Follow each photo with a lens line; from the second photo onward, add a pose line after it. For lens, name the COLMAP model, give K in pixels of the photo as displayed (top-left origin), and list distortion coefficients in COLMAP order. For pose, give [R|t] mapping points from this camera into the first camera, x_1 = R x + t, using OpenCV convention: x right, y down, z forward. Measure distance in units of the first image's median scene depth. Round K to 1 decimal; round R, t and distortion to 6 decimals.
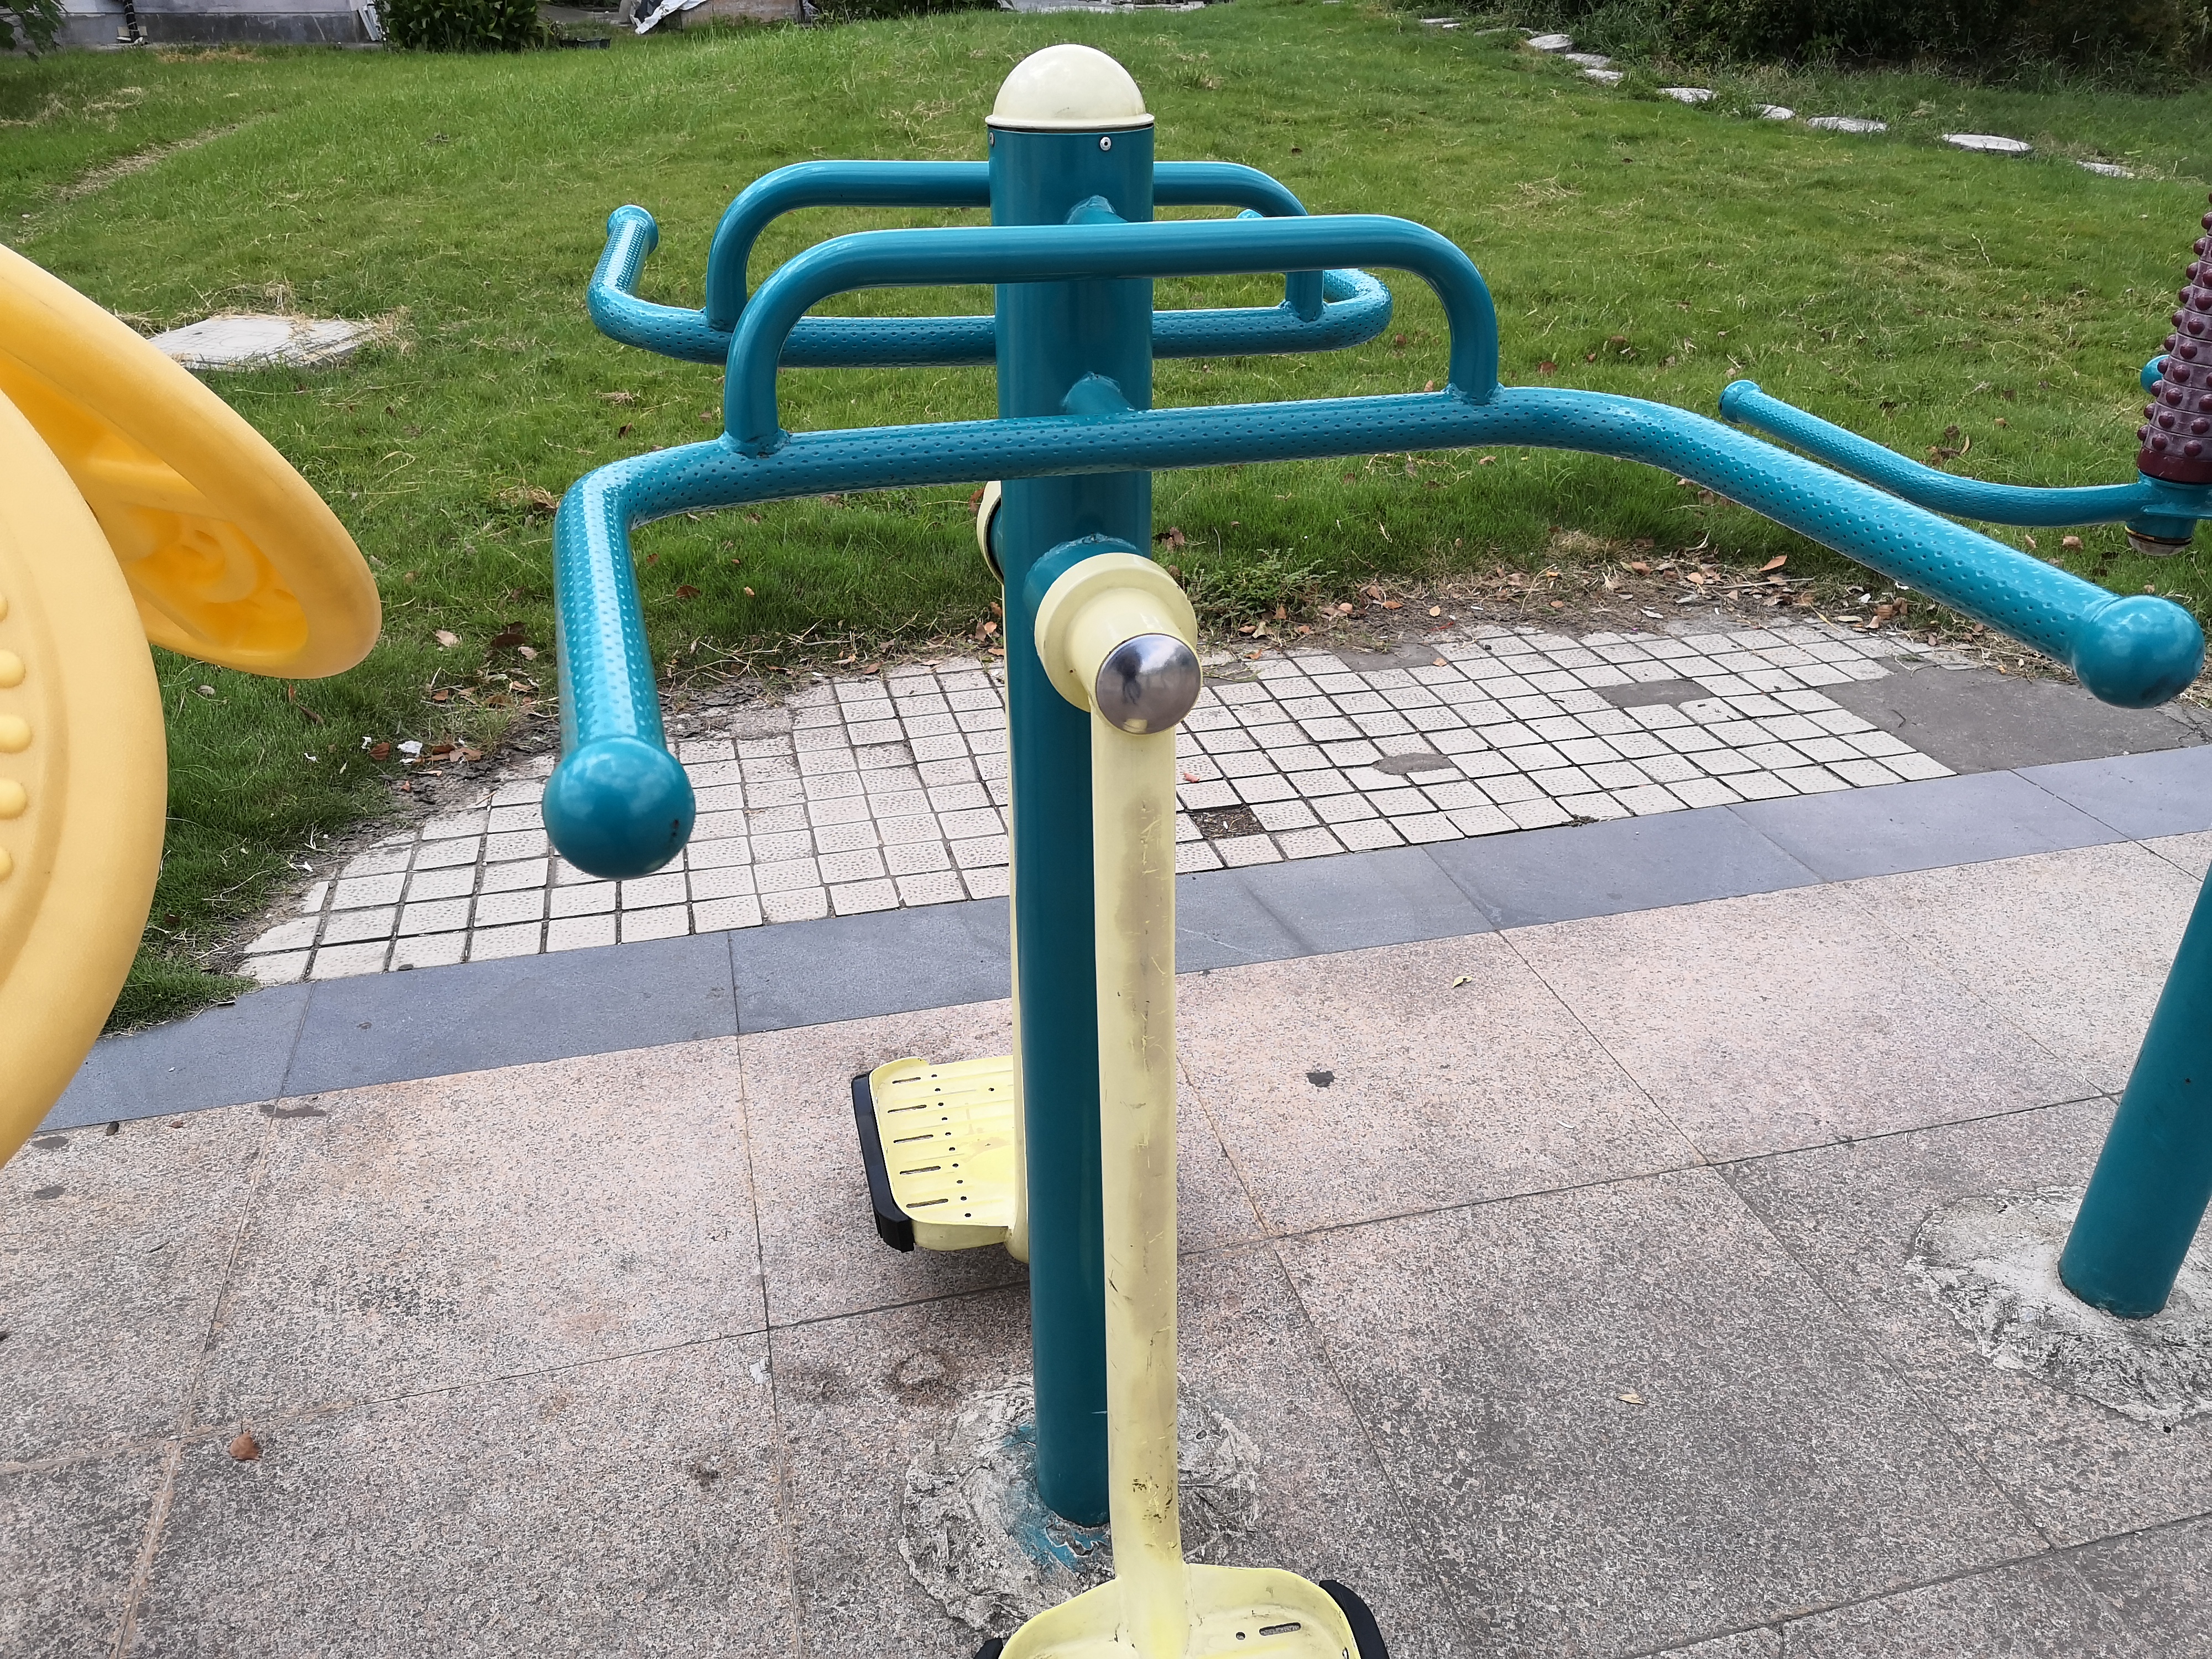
lens RADIAL K [[1694.5, 0, 1108.0], [0, 1694.5, 804.6], [0, 0, 1]] dist [0.065539, -0.075238]
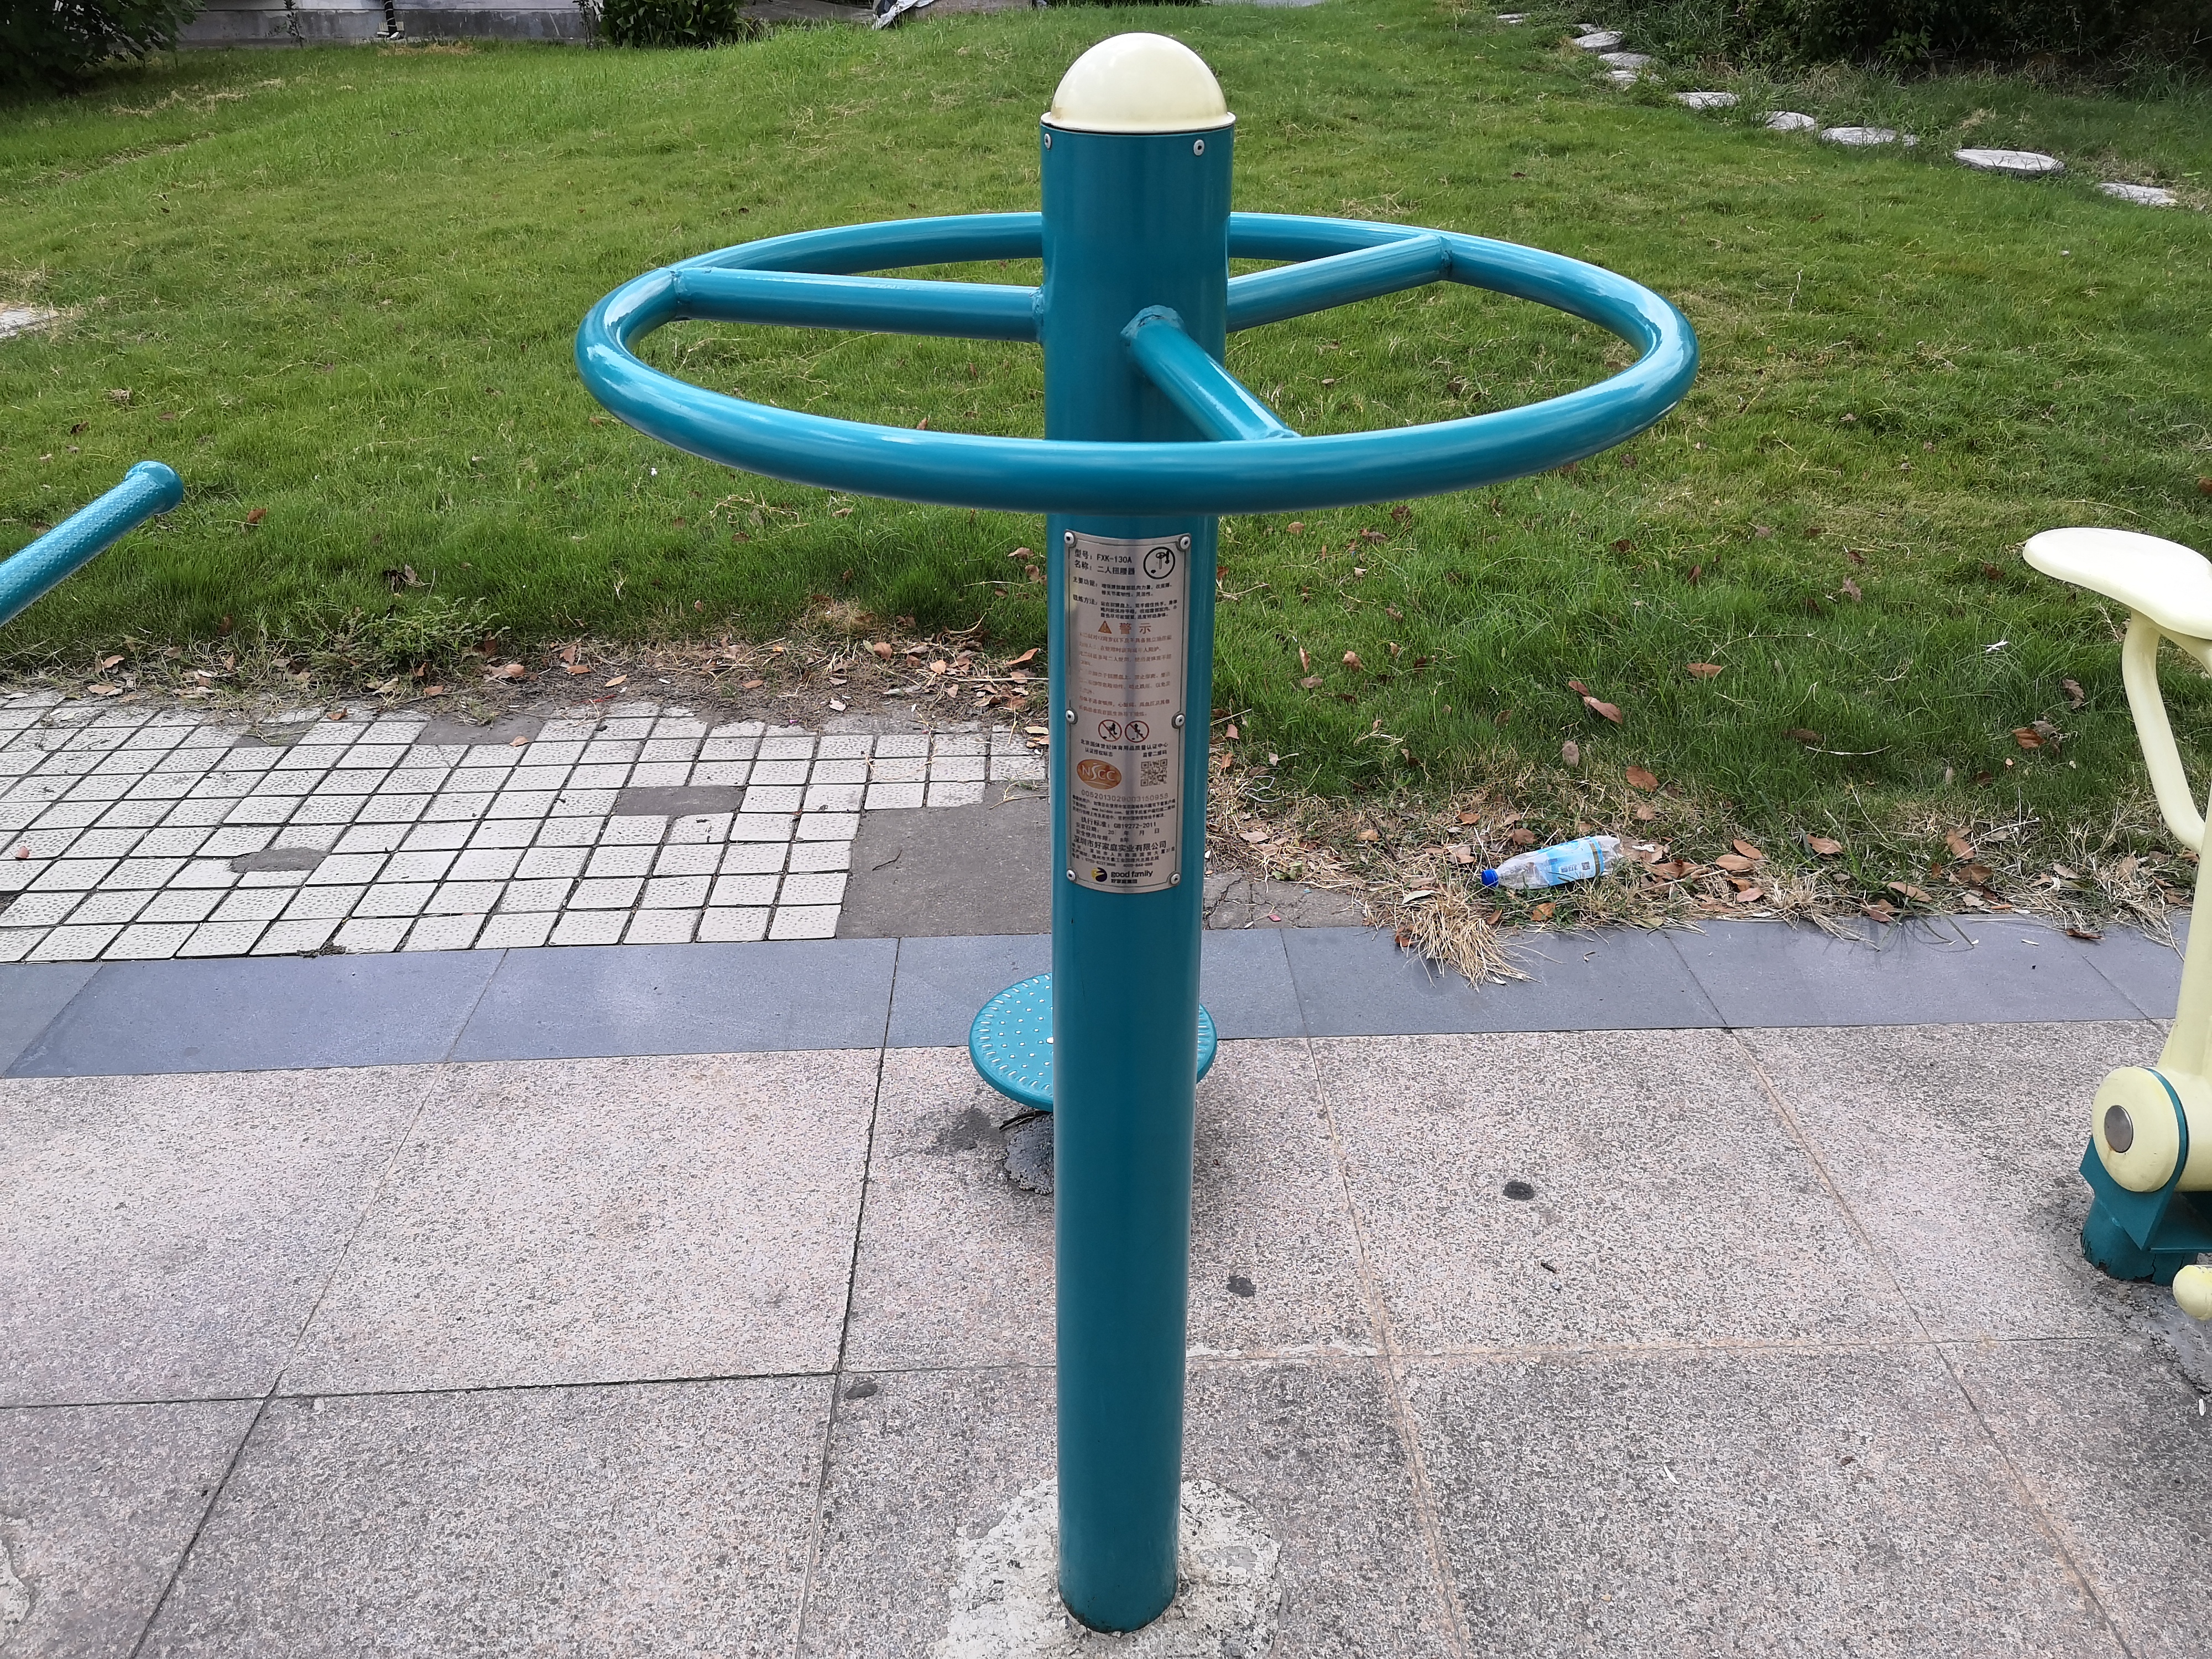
lens RADIAL K [[1654.9, 0, 1106.0], [0, 1654.9, 829.5], [0, 0, 1]] dist [0.098830, -0.128817]
pose [[0.976209, 0.094385, -0.195212, 0.657052], [-0.090275, 0.995469, 0.029867, -0.089930], [0.197147, -0.011534, 0.980306, 0.197149]]
